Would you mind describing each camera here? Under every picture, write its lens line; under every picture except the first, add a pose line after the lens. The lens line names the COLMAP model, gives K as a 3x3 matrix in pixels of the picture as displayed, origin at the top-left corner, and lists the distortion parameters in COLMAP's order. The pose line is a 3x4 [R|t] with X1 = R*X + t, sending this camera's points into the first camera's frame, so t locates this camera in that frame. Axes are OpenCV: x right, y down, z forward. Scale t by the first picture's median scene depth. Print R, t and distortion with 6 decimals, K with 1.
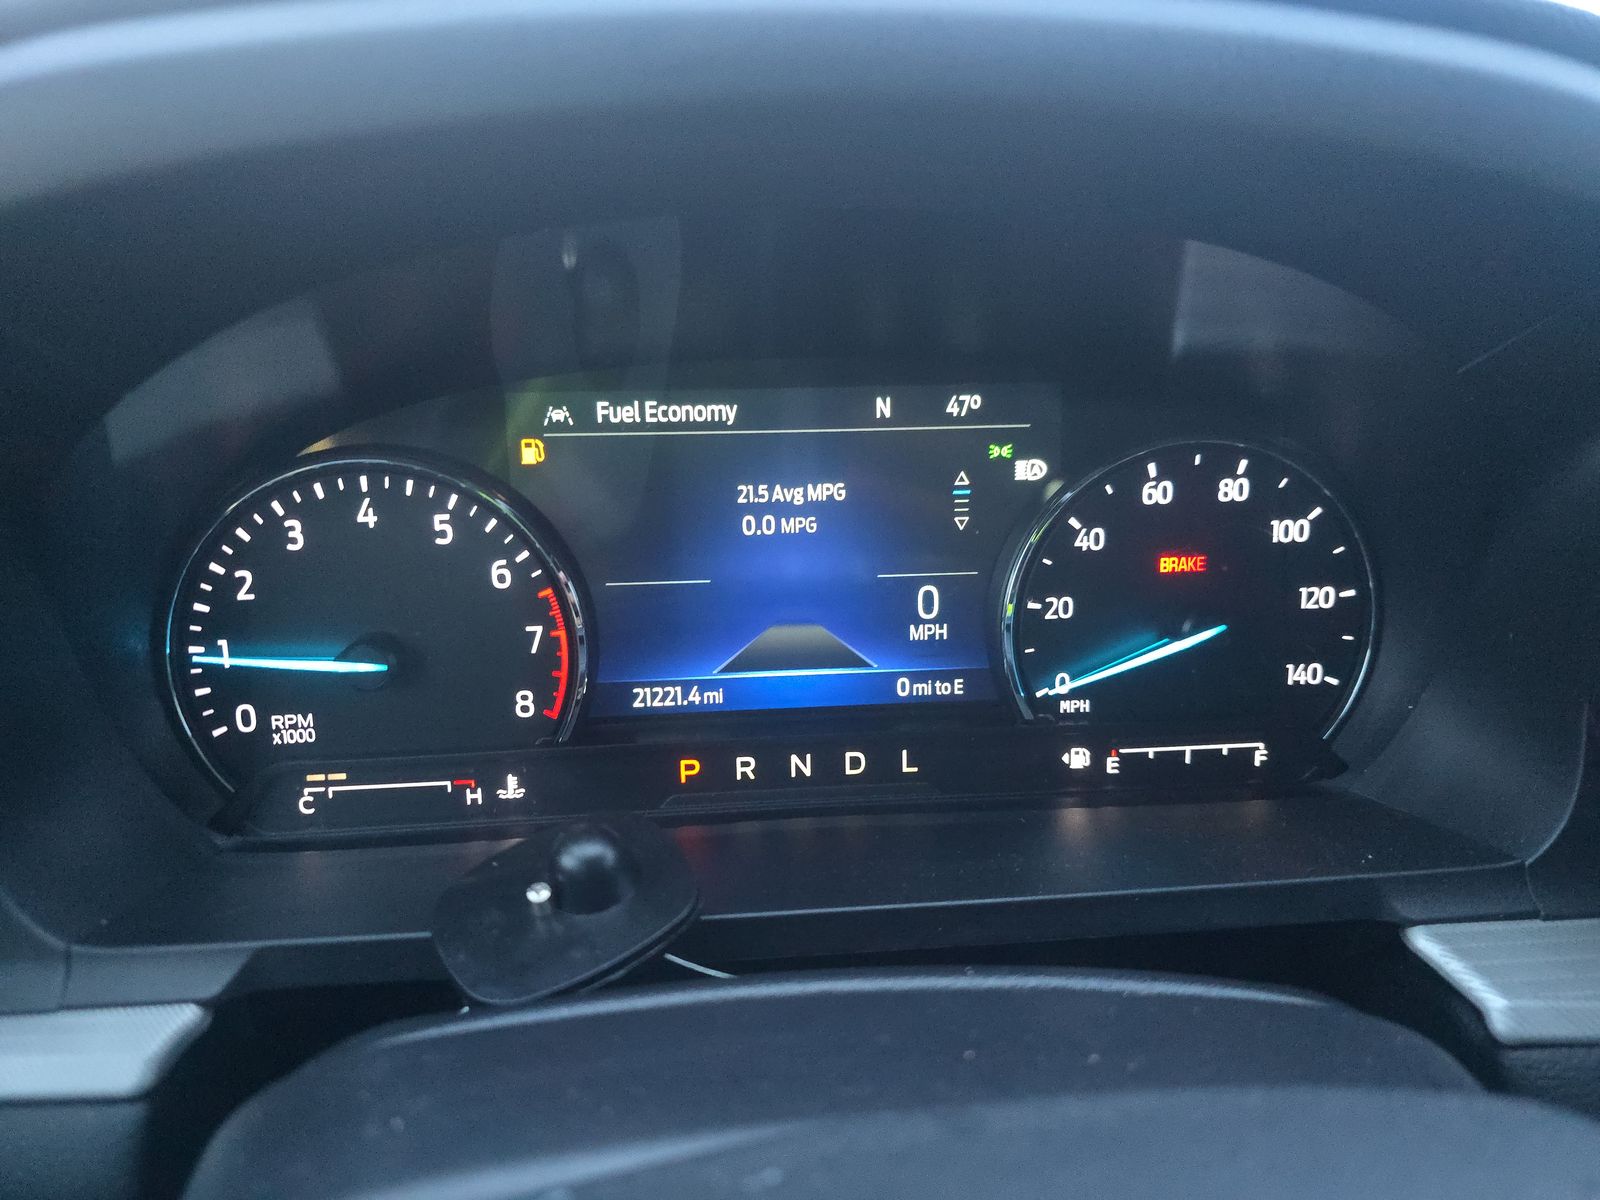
lens RADIAL K [[1098.9, 0, 797.0], [0, 1098.9, 604.2], [0, 0, 1]] dist [0.002667, 0.001177]
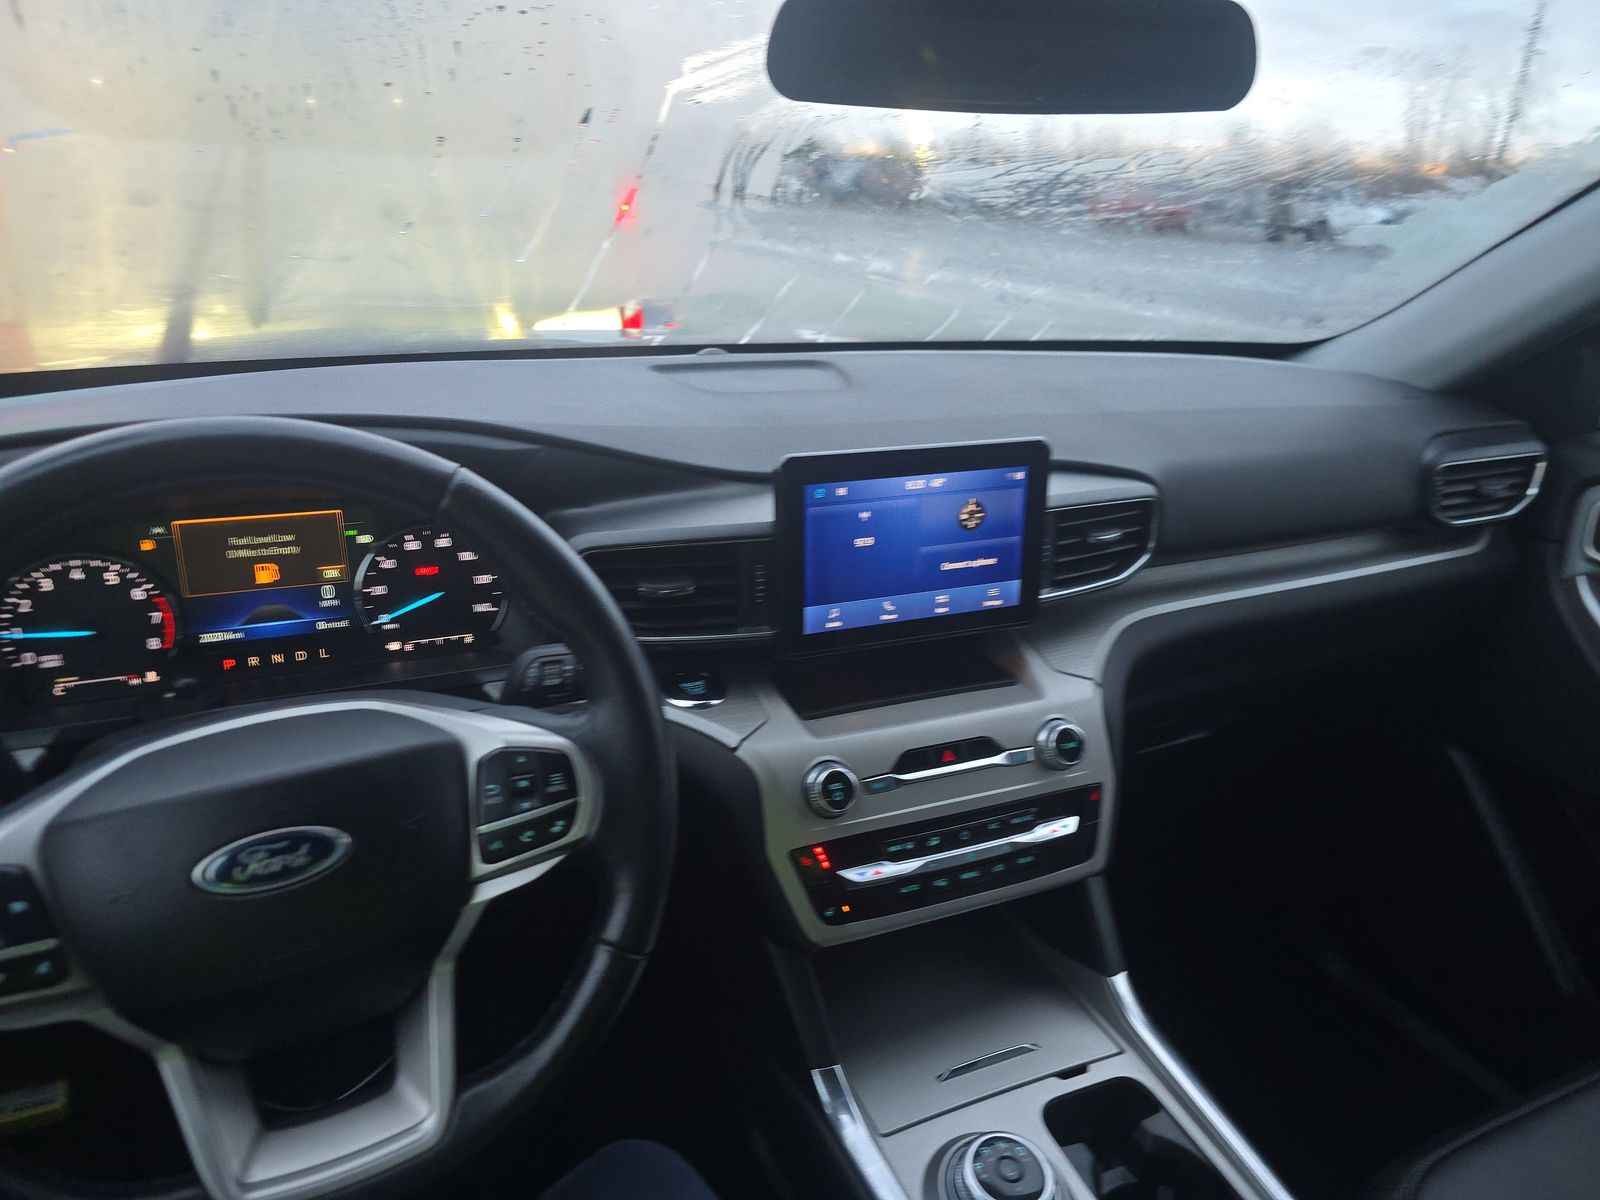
lens RADIAL K [[1066.9, 0, 790.9], [0, 1066.9, 606.6], [0, 0, 1]] dist [0.050557, -0.048182]
pose [[0.944309, -0.081657, 0.318768, 0.356975], [0.075764, 0.996648, 0.030867, 0.039519], [-0.320220, -0.004997, 0.947330, -1.845371]]
